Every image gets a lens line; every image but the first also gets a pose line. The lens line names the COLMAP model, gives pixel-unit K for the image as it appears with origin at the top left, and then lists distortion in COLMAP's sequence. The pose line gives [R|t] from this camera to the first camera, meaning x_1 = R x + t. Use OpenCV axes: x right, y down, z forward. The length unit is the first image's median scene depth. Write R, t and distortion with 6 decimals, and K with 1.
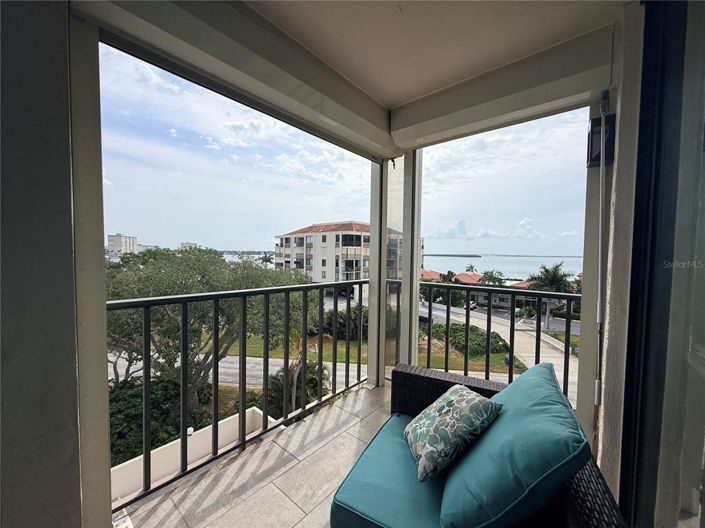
lens RADIAL K [[281.3, 0, 352.5], [0, 281.3, 264.0], [0, 0, 1]] dist [-0.000812, -0.000177]
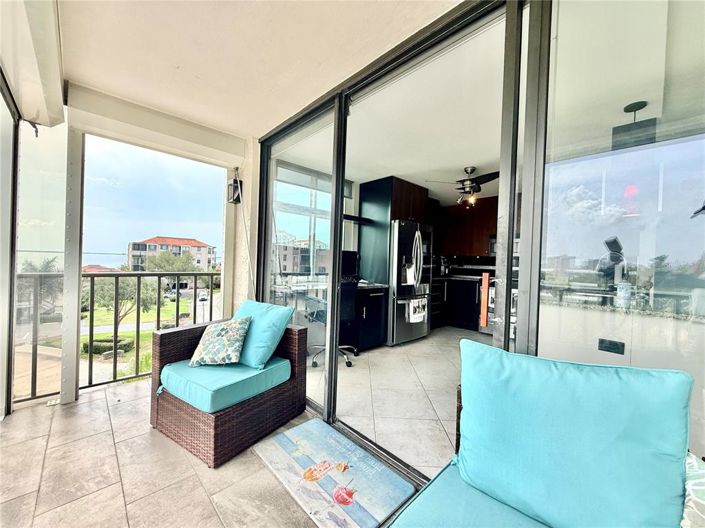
lens RADIAL K [[281.3, 0, 352.5], [0, 281.3, 264.0], [0, 0, 1]] dist [-0.000812, -0.000177]
pose [[0.093343, -0.014645, 0.995526, -0.947647], [0.001020, 0.999893, 0.014613, 0.033929], [-0.995634, -0.000348, 0.093348, 0.011009]]
